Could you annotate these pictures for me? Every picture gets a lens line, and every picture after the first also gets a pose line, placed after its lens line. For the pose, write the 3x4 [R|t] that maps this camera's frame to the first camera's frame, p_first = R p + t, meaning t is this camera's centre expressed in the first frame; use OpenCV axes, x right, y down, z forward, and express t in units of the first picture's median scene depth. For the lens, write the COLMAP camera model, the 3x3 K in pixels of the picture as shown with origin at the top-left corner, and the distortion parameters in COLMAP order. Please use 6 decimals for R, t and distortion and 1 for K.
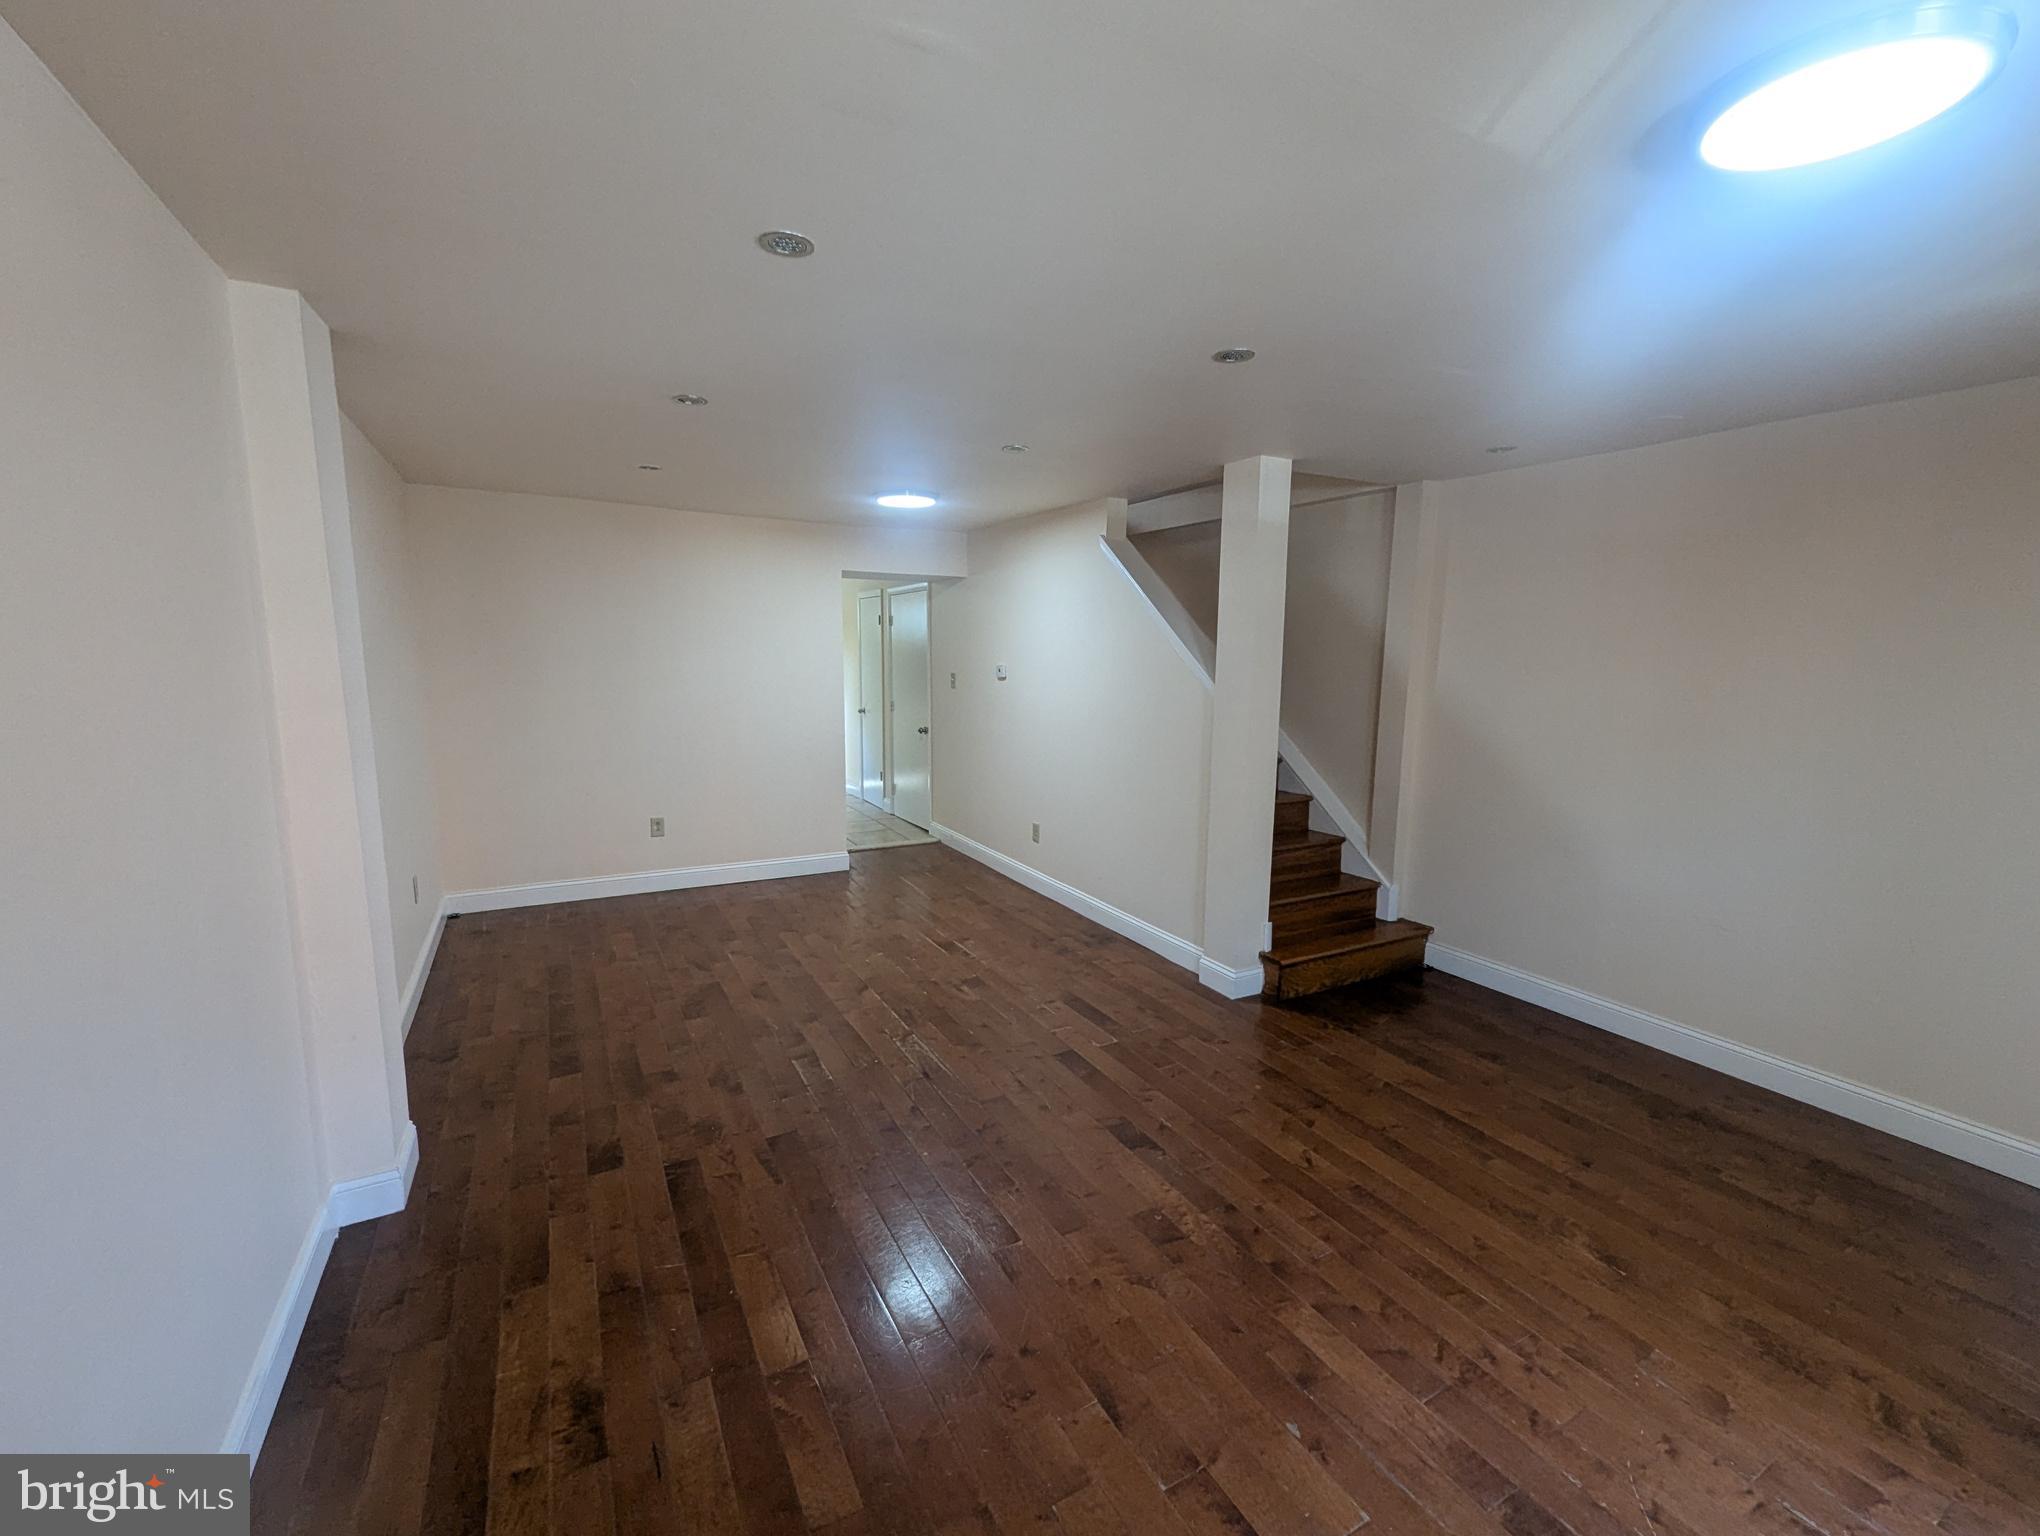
lens RADIAL K [[849.2, 0, 1022.3], [0, 849.2, 771.8], [0, 0, 1]] dist [0.007338, -0.001418]
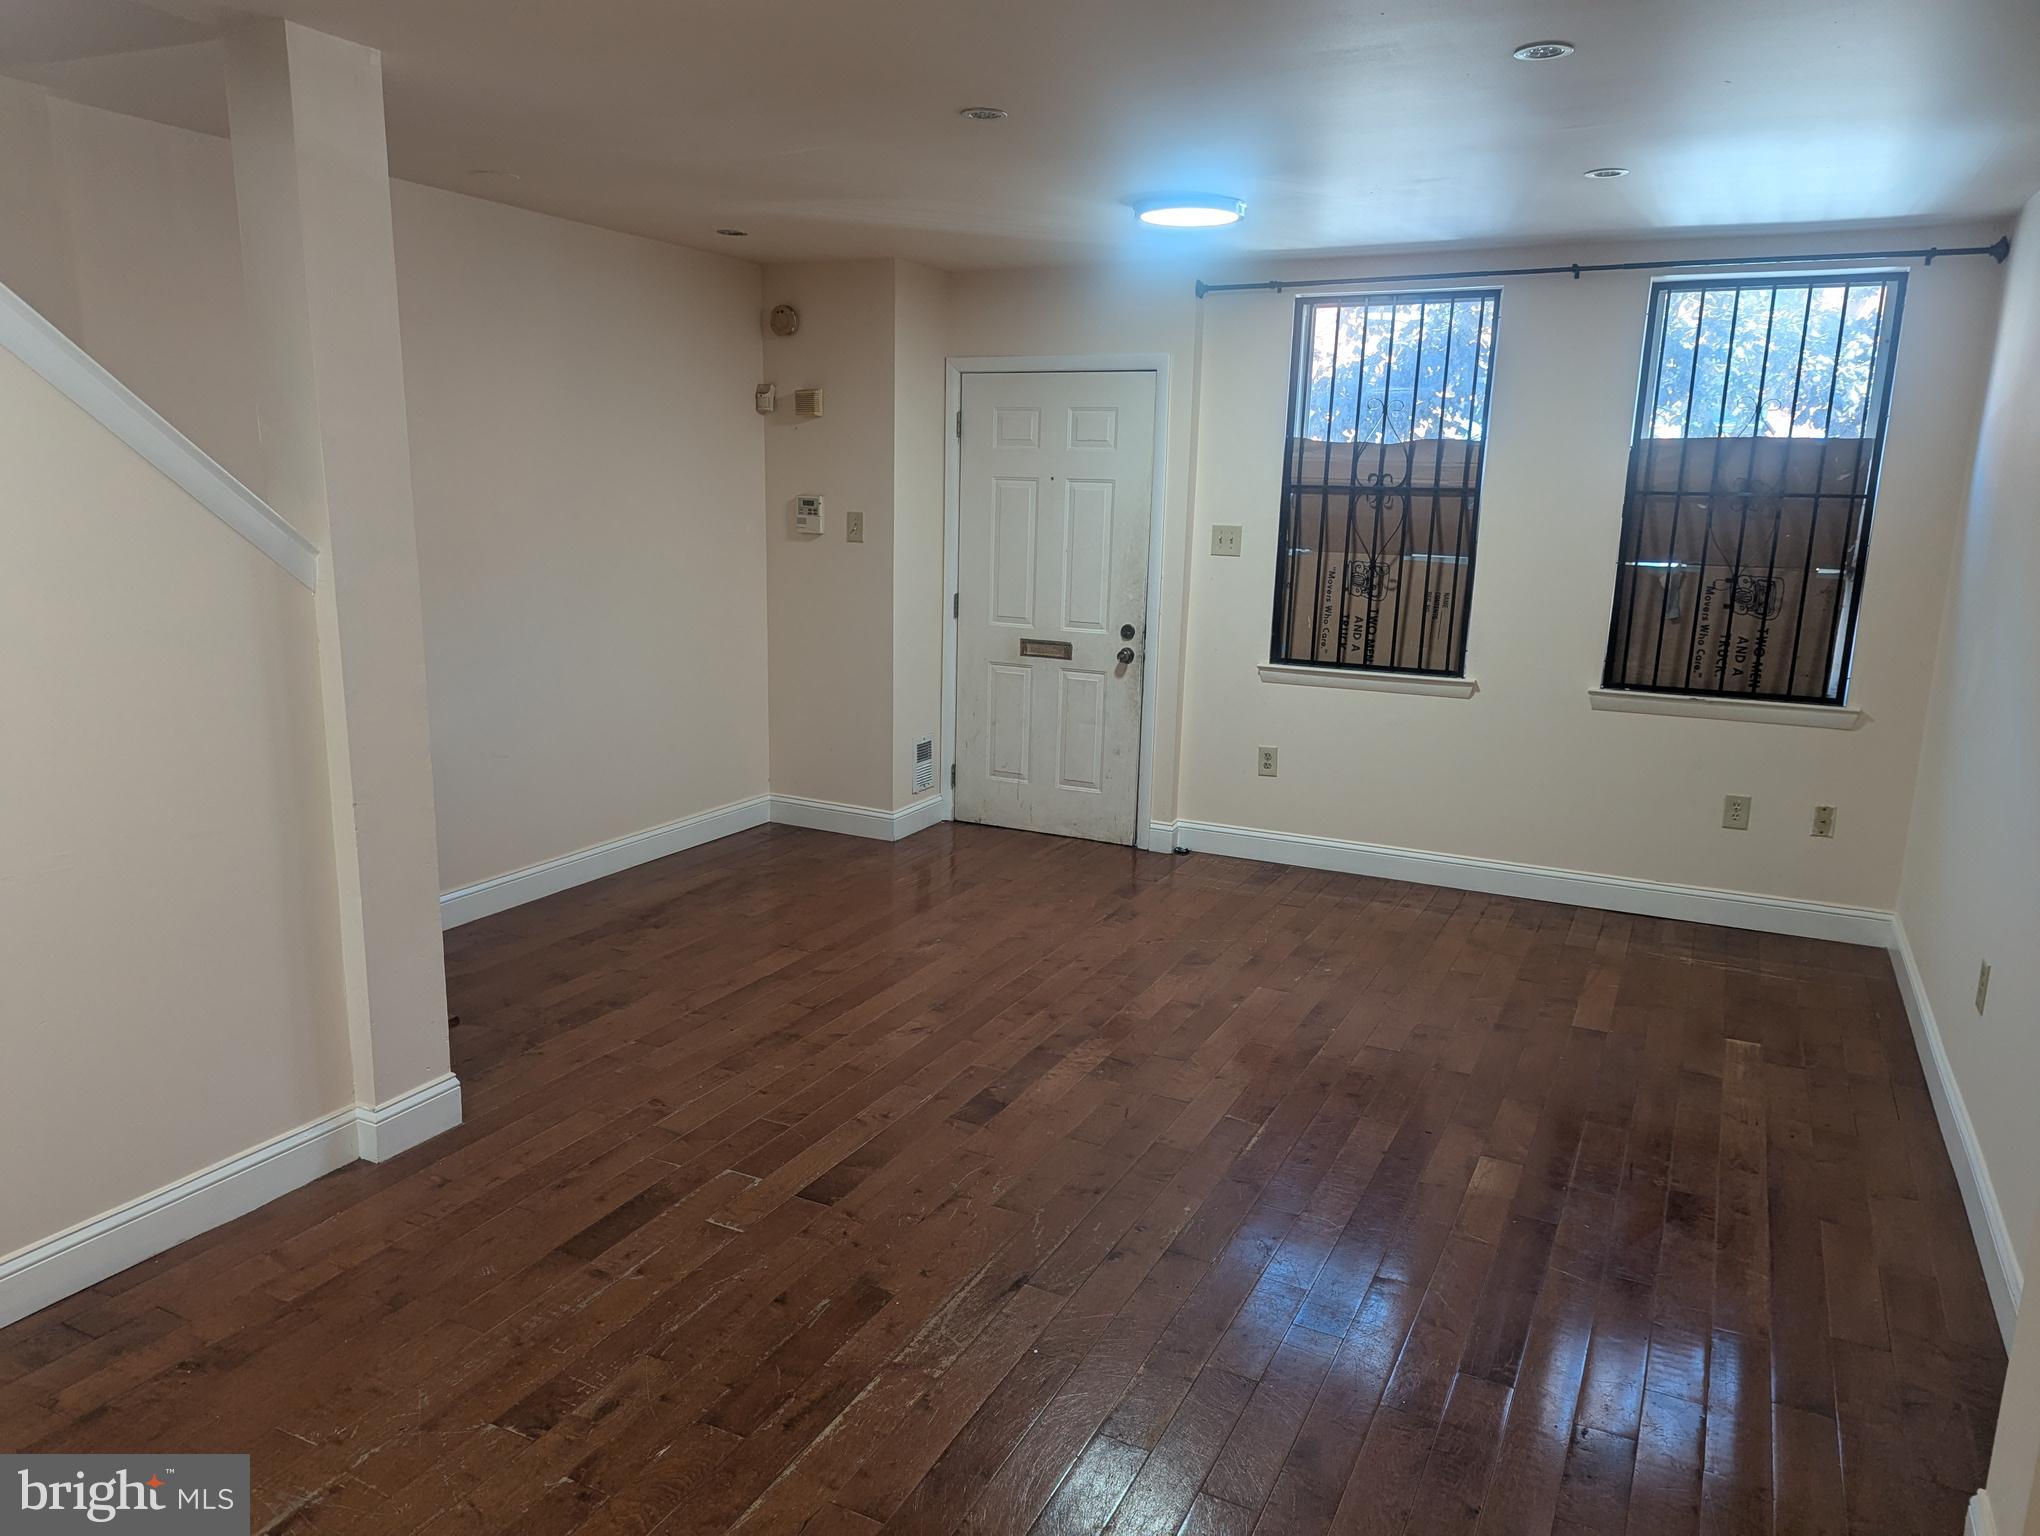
lens RADIAL K [[1421.8, 0, 1009.9], [0, 1421.8, 781.3], [0, 0, 1]] dist [0.045727, -0.034392]
pose [[-0.559511, -0.199043, 0.804568, -0.733730], [0.089842, 0.950450, 0.297611, -0.202339], [-0.823939, 0.238801, -0.513905, 1.323144]]
